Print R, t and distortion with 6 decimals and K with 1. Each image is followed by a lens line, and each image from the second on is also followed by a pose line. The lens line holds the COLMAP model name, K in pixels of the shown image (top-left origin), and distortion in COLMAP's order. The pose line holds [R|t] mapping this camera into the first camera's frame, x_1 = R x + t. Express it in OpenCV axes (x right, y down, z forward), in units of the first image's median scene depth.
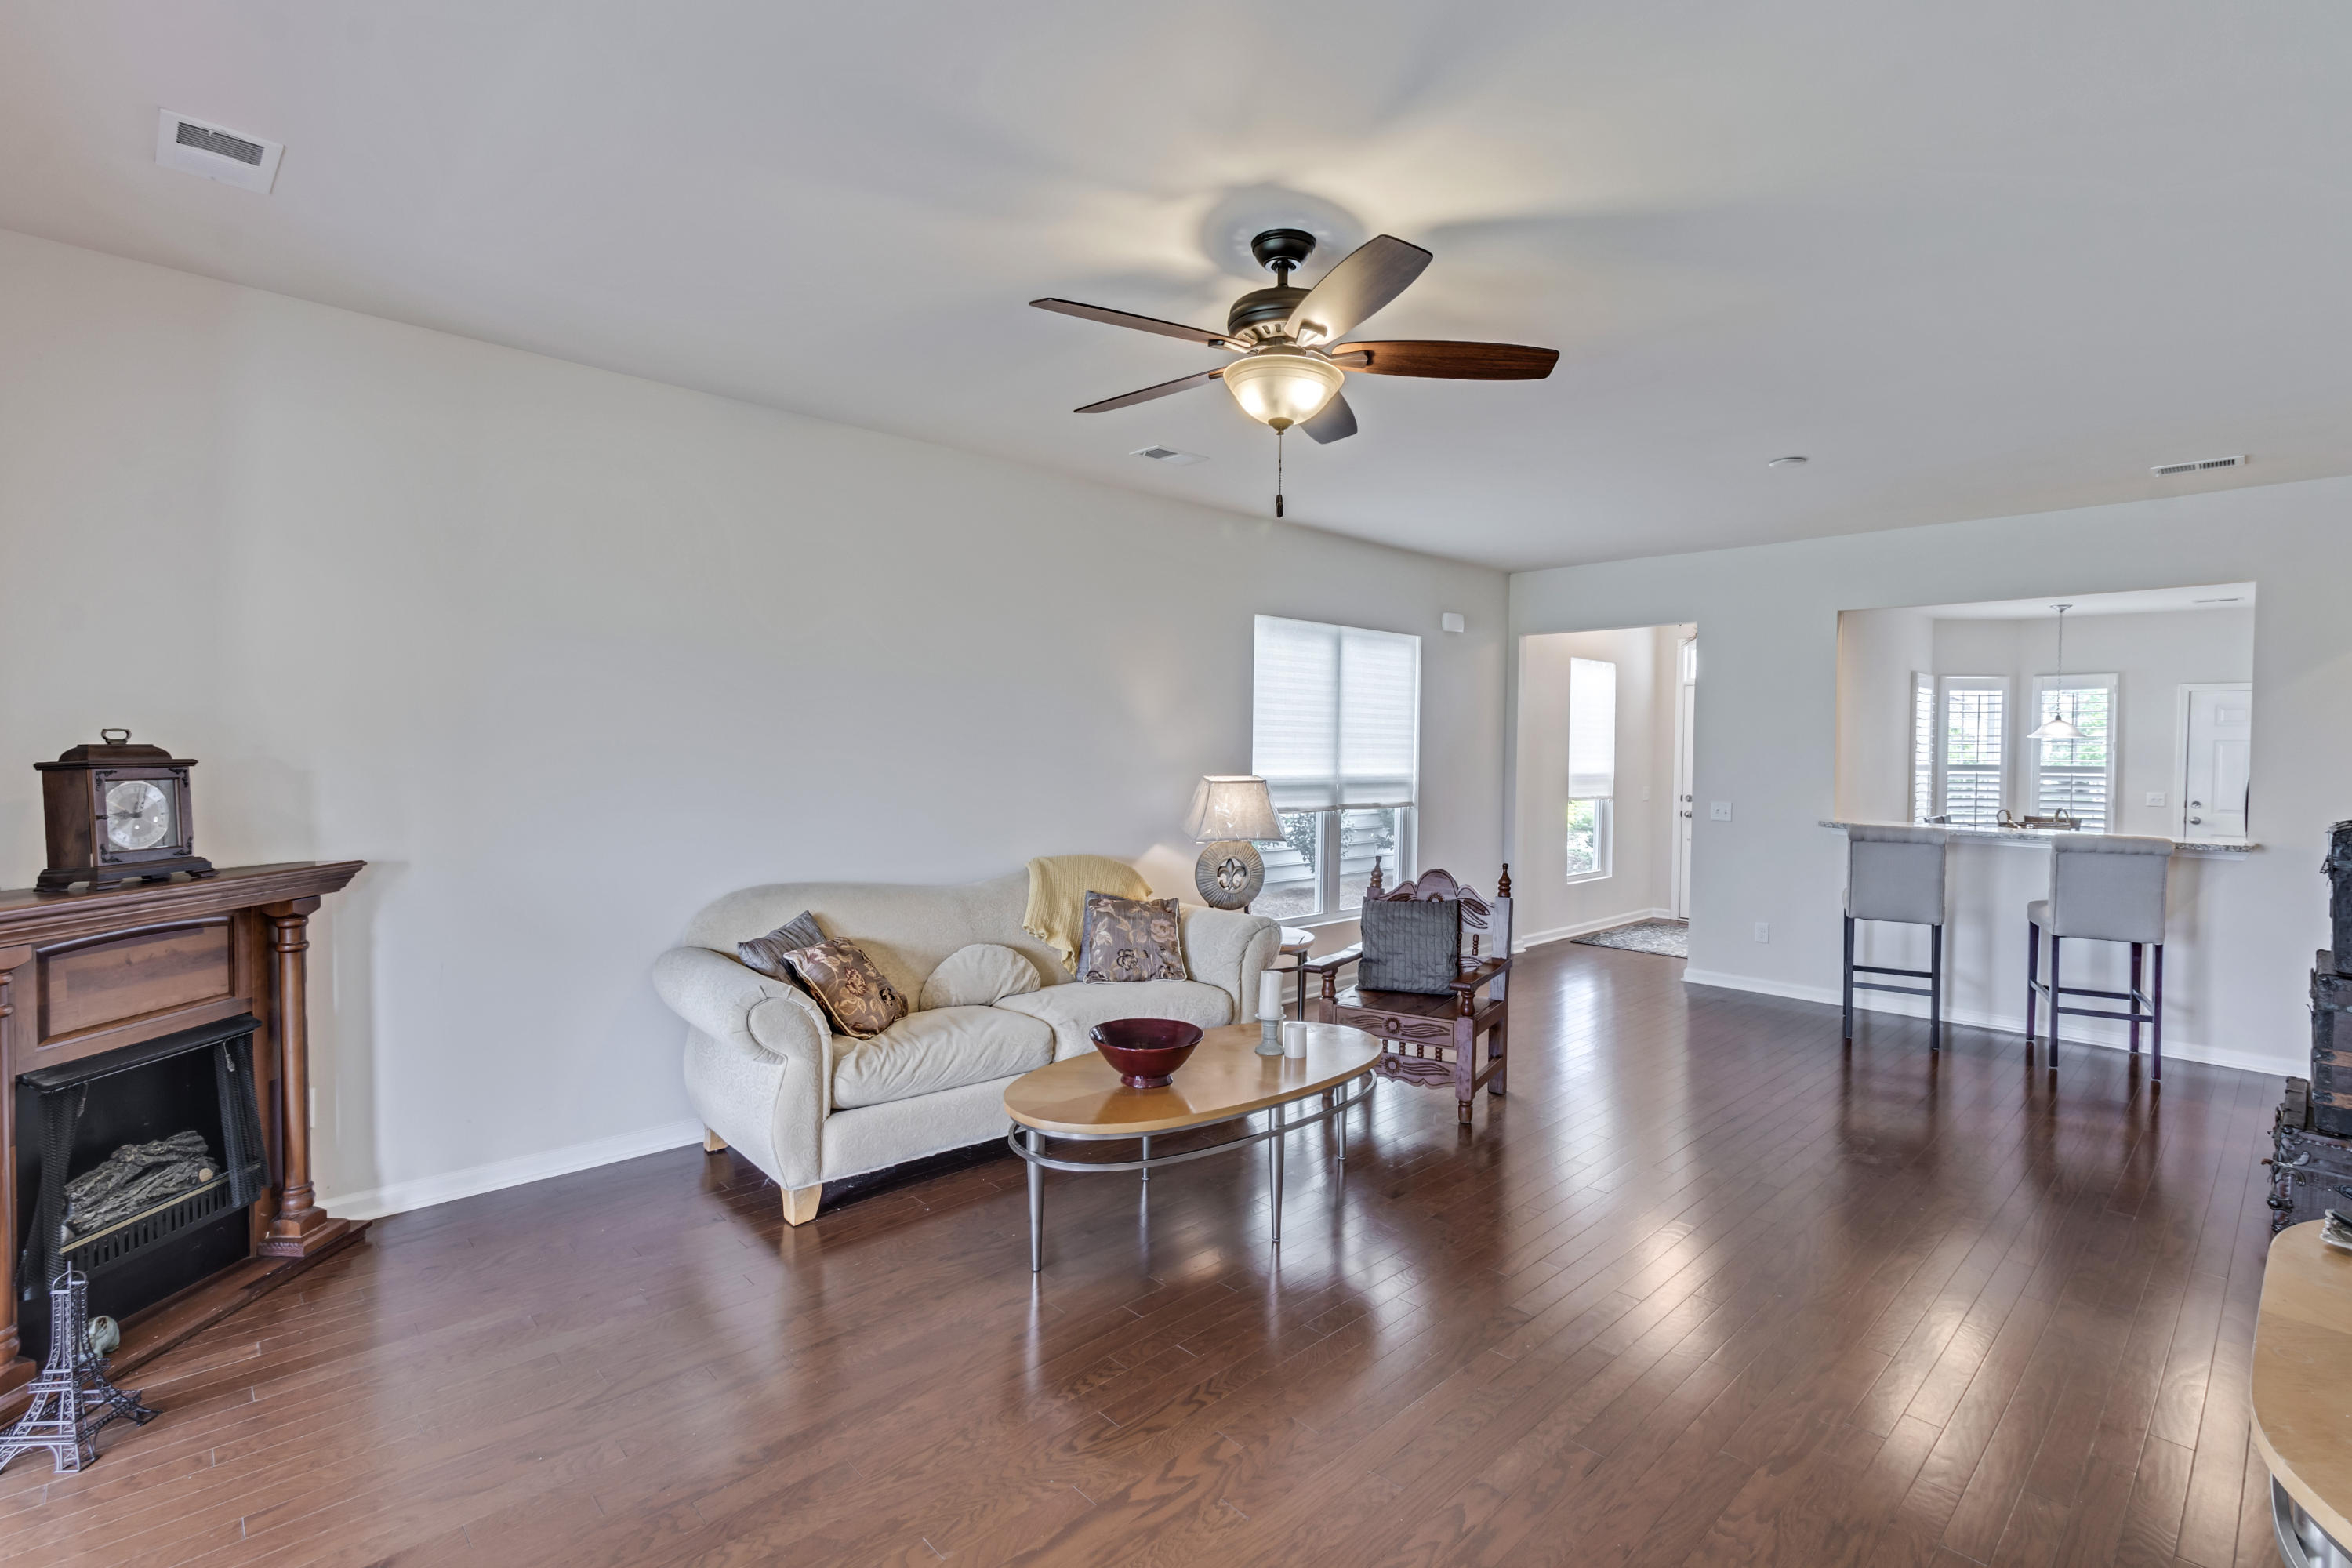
lens RADIAL K [[1087.6, 0, 1173.3], [0, 1087.6, 763.8], [0, 0, 1]] dist [0.003172, 0.000601]
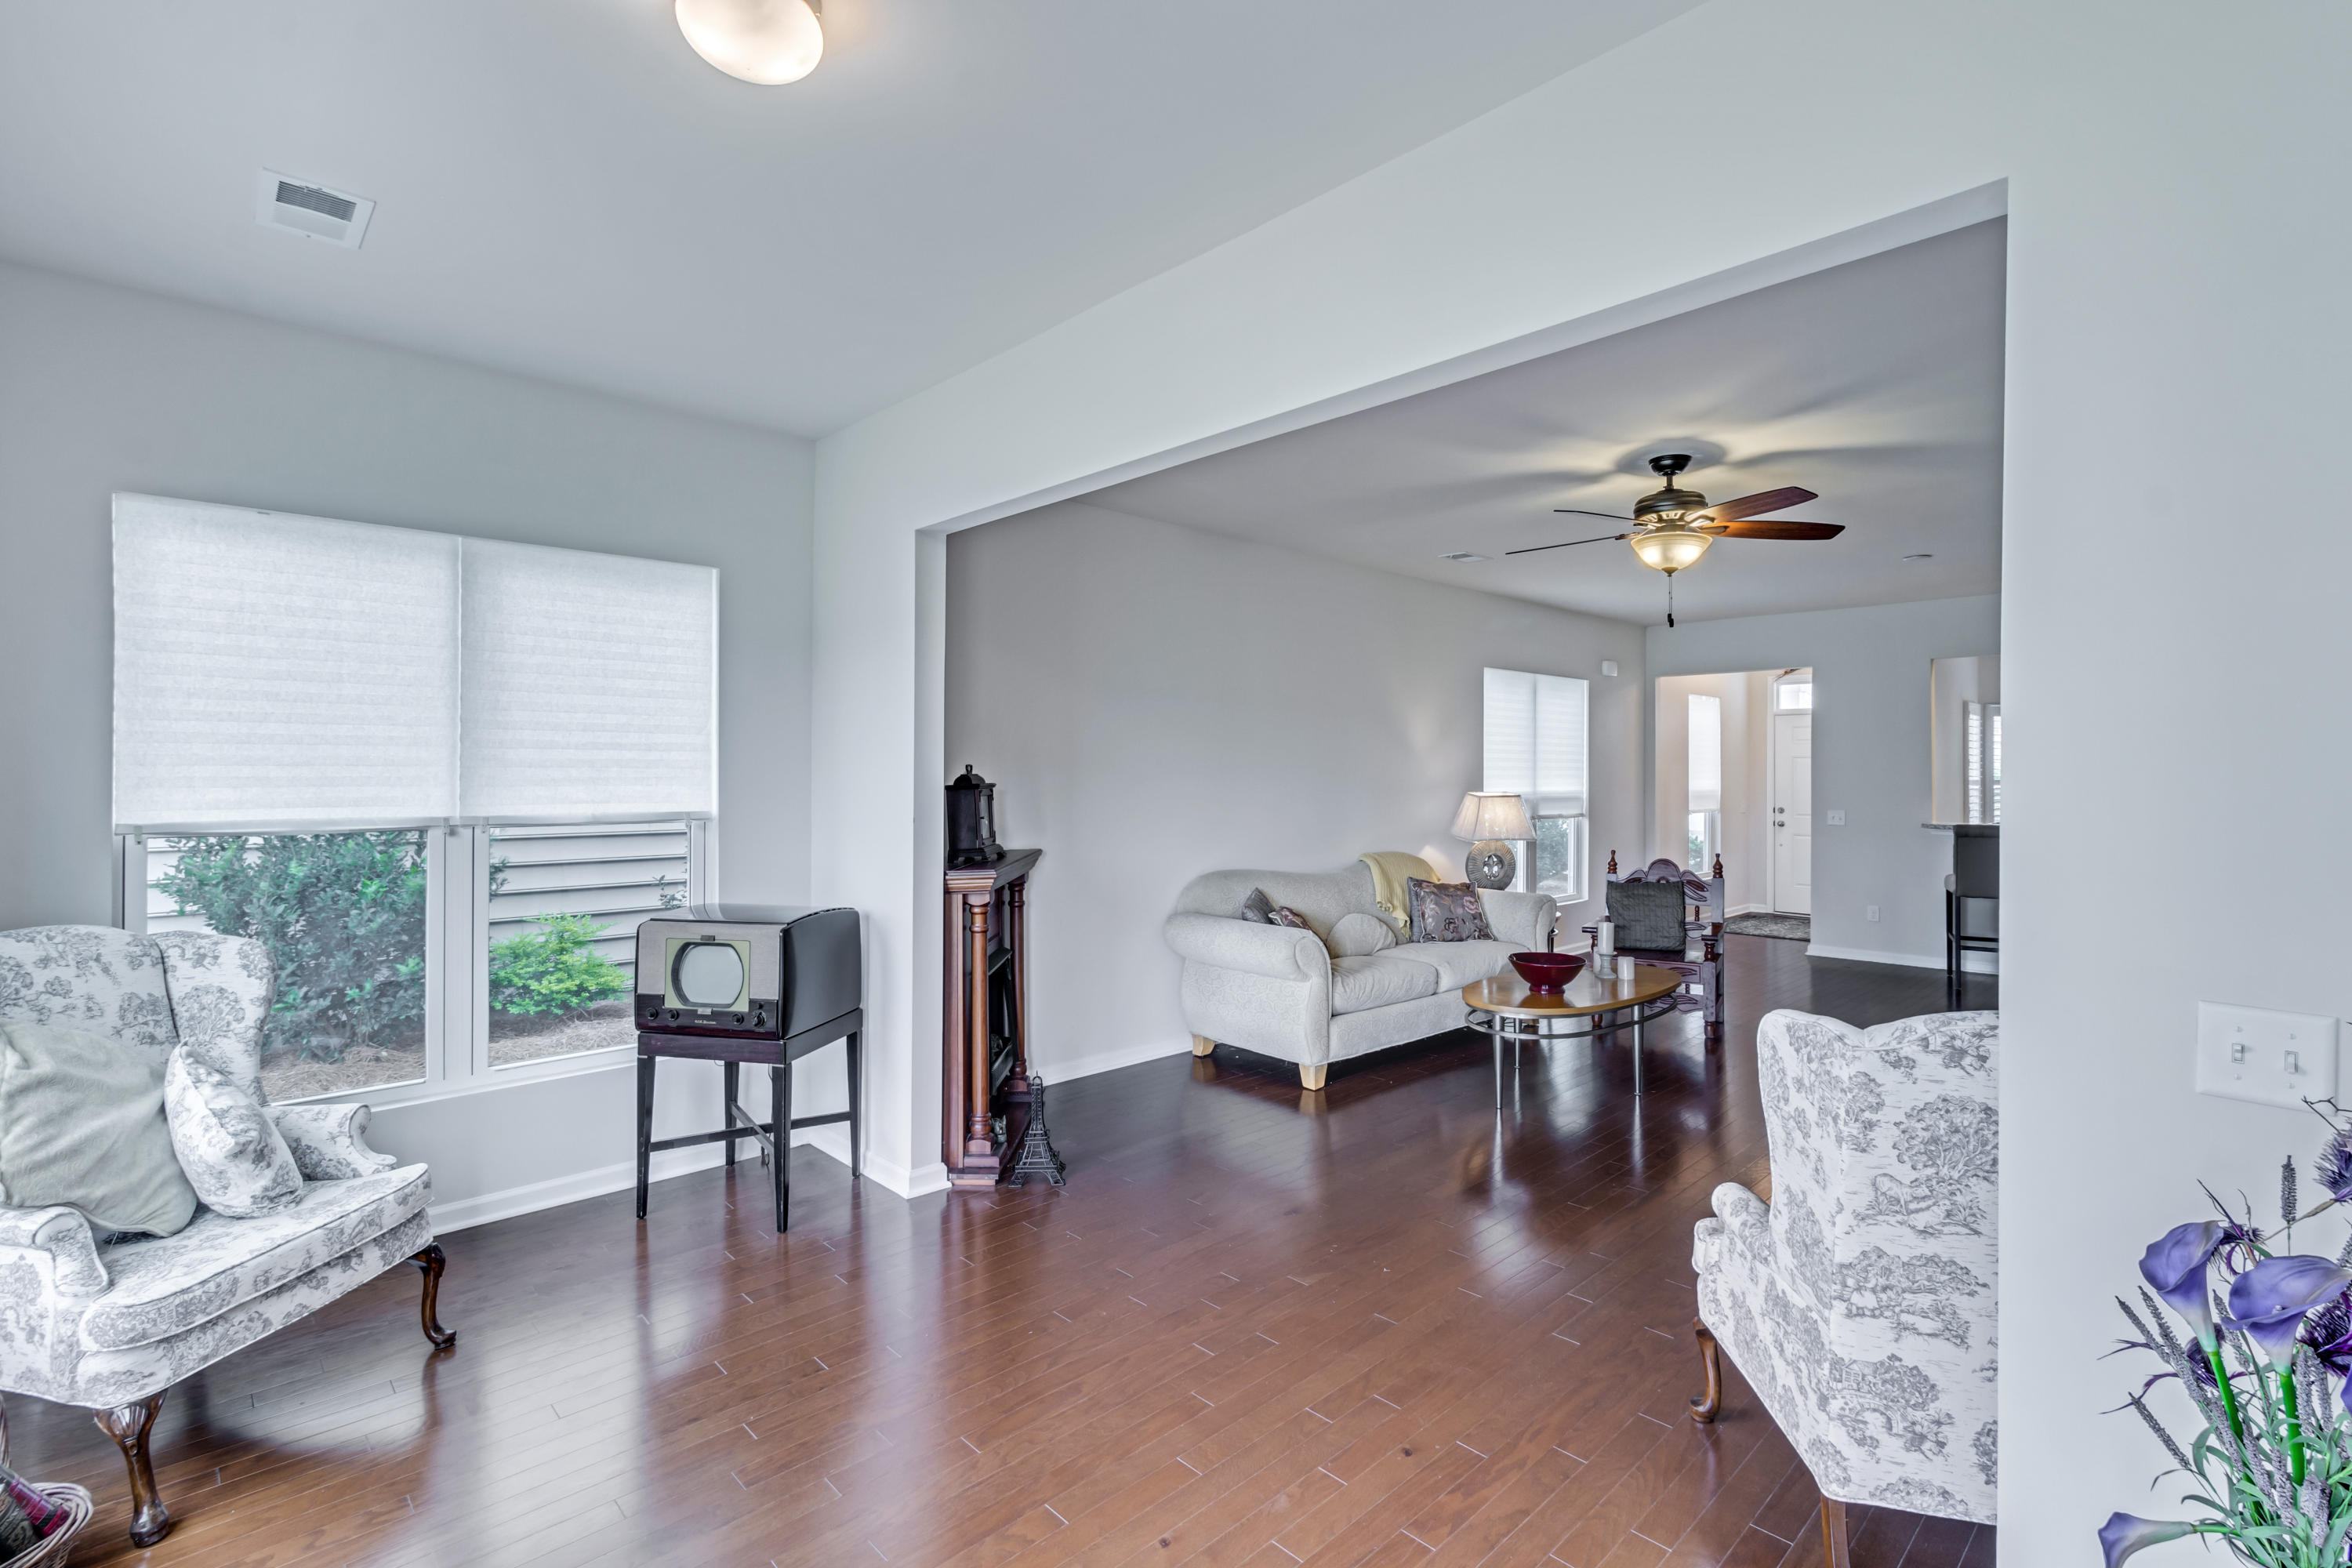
lens RADIAL K [[1097.8, 0, 1180.0], [0, 1097.8, 766.2], [0, 0, 1]] dist [0.023006, 0.000064]
pose [[0.999794, -0.009390, 0.018014, -0.404360], [0.009766, 0.999734, -0.020908, 0.004662], [-0.017813, 0.021080, 0.999619, -0.383275]]
